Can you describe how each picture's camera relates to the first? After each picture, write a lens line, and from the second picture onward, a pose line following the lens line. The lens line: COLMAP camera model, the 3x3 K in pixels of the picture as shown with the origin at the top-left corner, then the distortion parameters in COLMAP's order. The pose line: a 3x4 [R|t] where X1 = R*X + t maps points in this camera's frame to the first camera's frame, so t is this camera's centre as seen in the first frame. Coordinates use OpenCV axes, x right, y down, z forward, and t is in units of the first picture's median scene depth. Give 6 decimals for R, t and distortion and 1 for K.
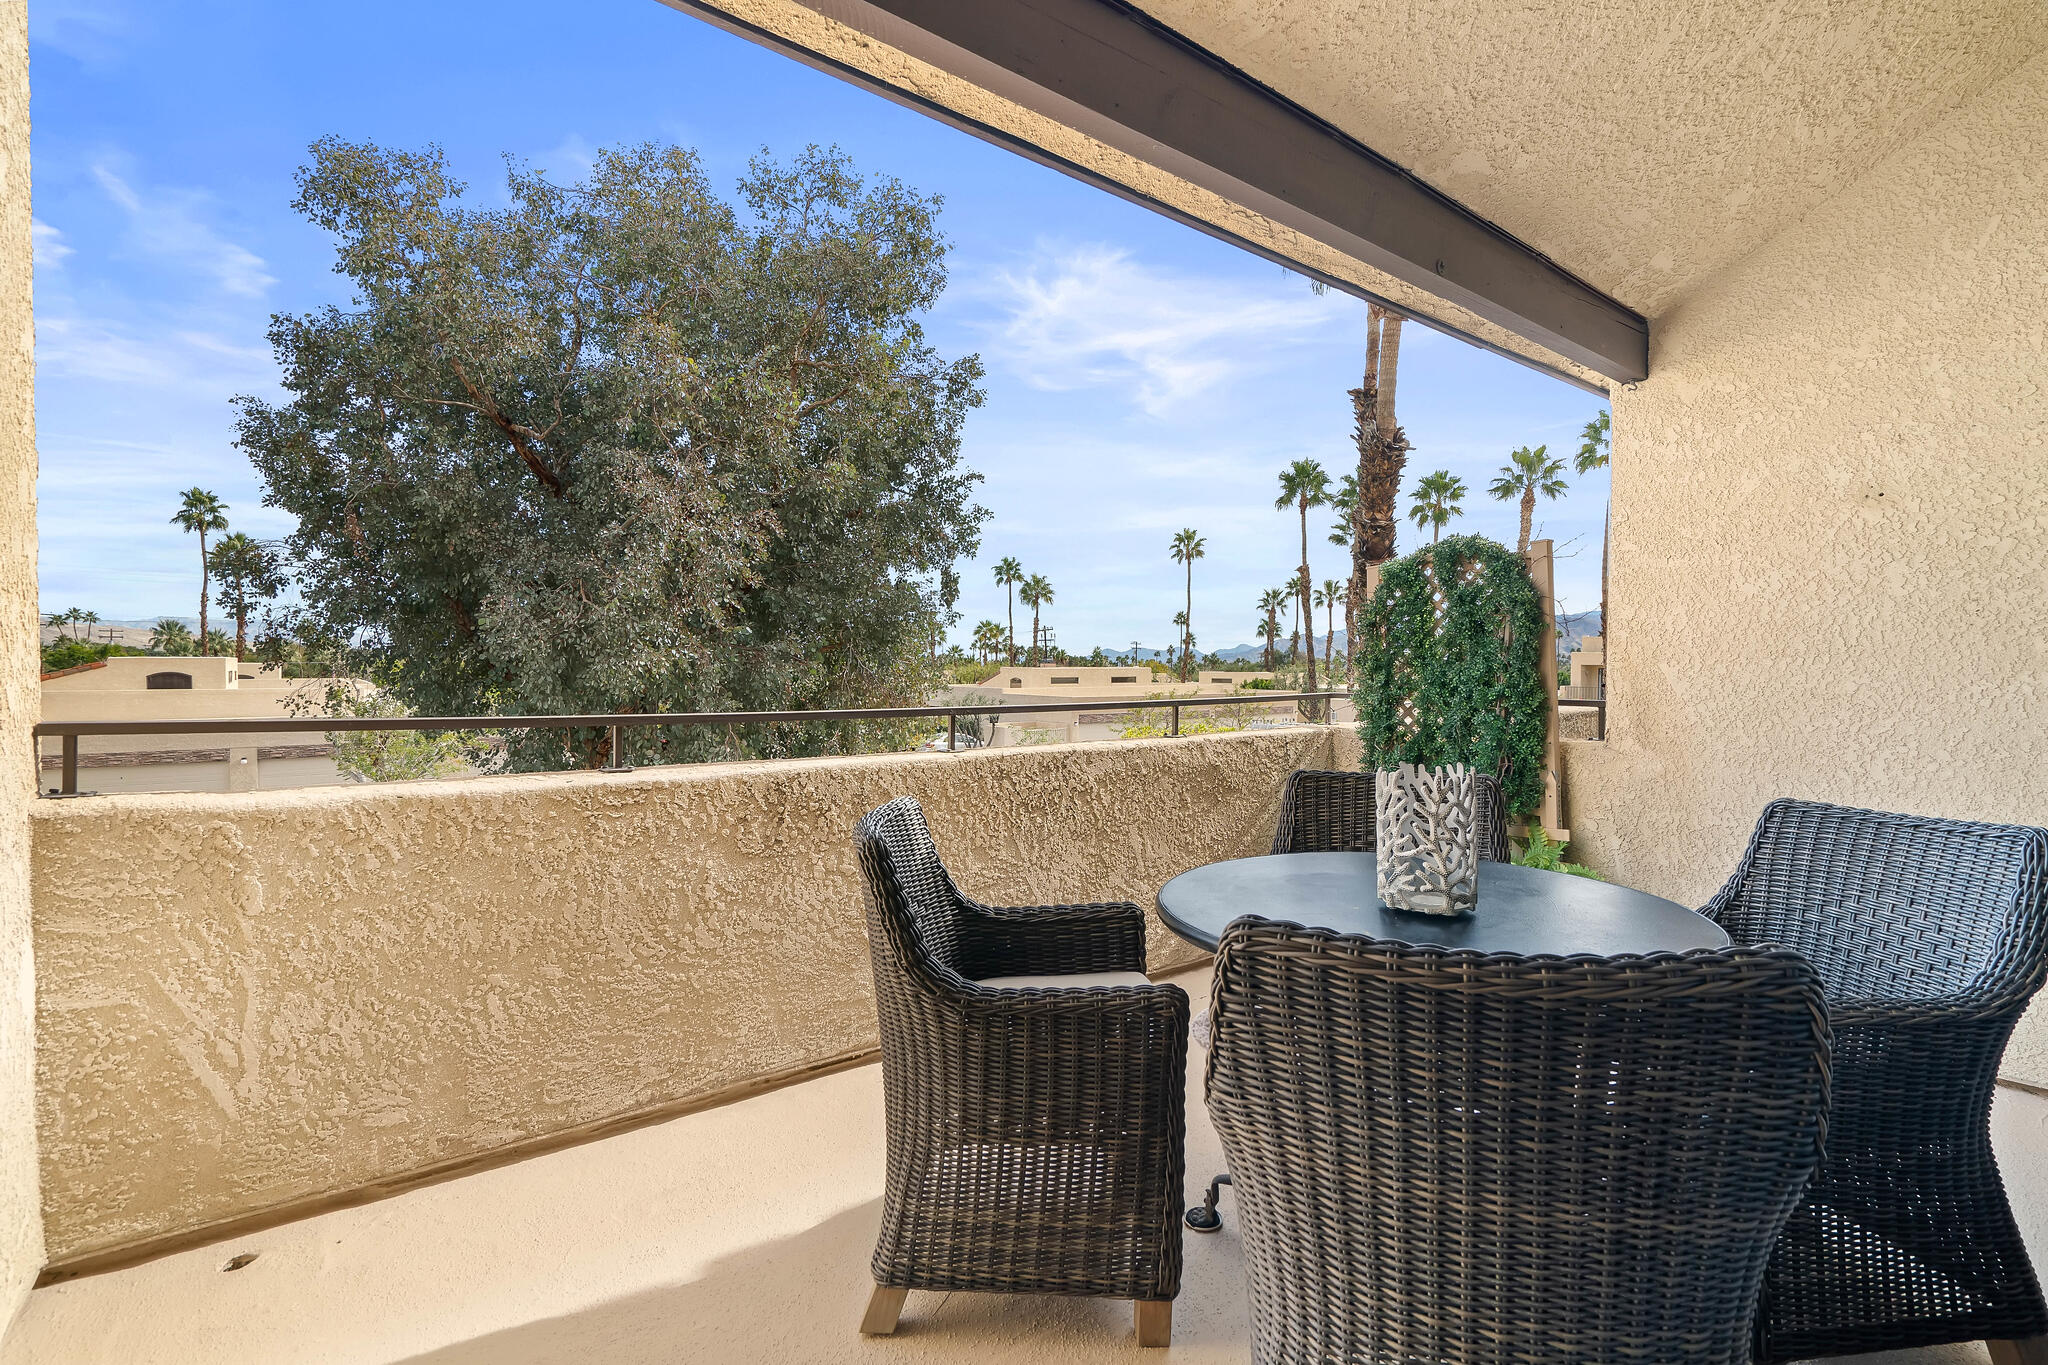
lens RADIAL K [[1238.4, 0, 1029.7], [0, 1238.4, 655.5], [0, 0, 1]] dist [0.007187, 0.001858]
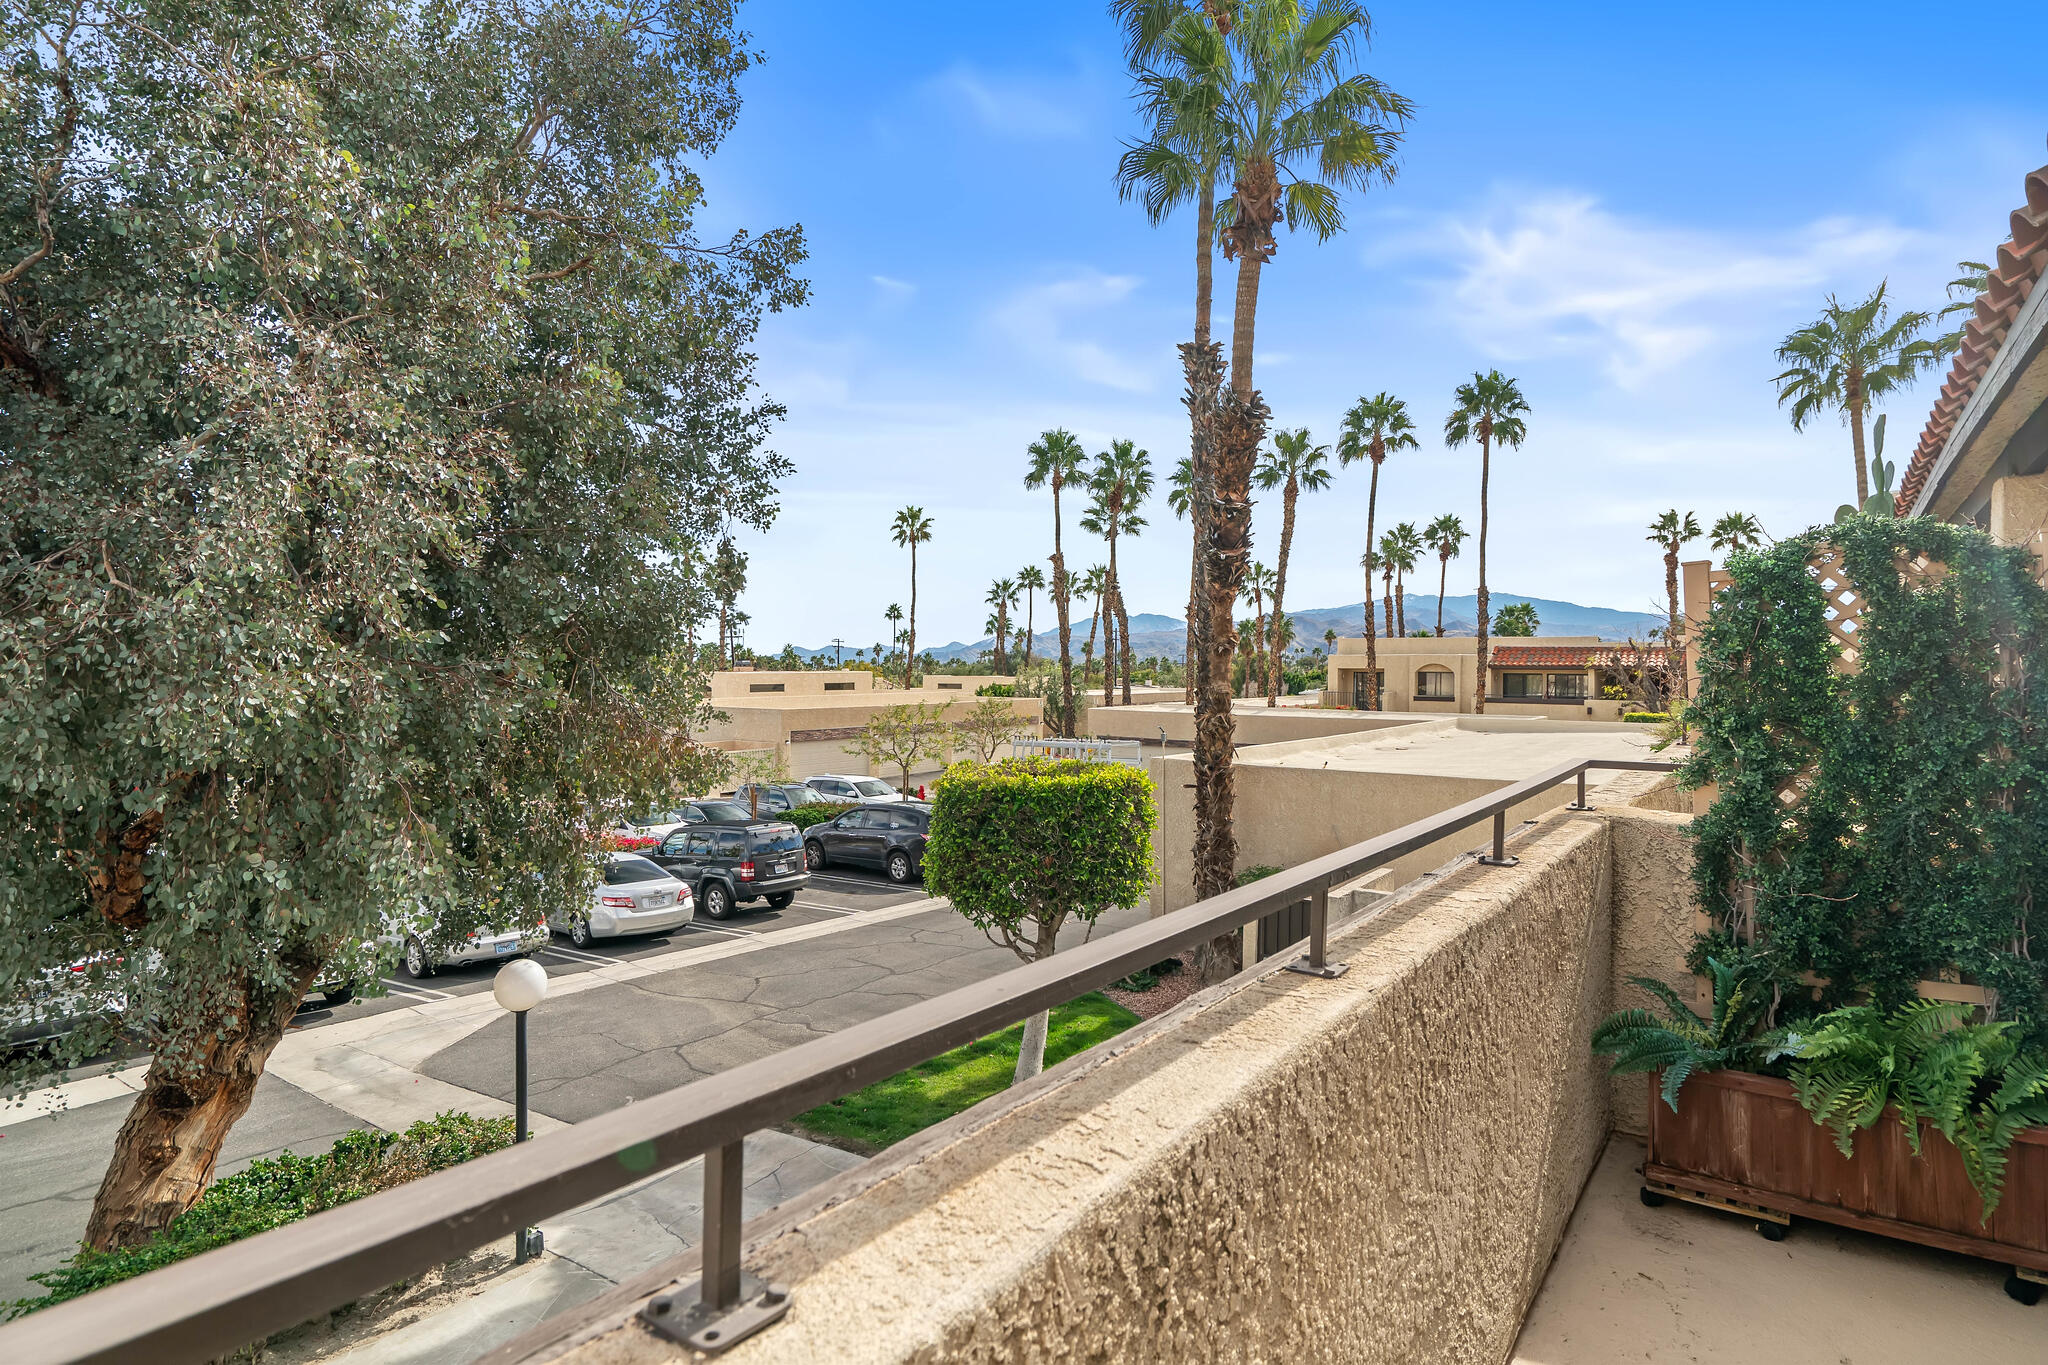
lens RADIAL K [[1238.4, 0, 1029.7], [0, 1238.4, 655.5], [0, 0, 1]] dist [0.007187, 0.001858]
pose [[0.939331, -0.000107, 0.343013, -0.121274], [-0.003699, 0.999939, 0.010440, -0.013810], [-0.342993, -0.011075, 0.939273, 0.252553]]
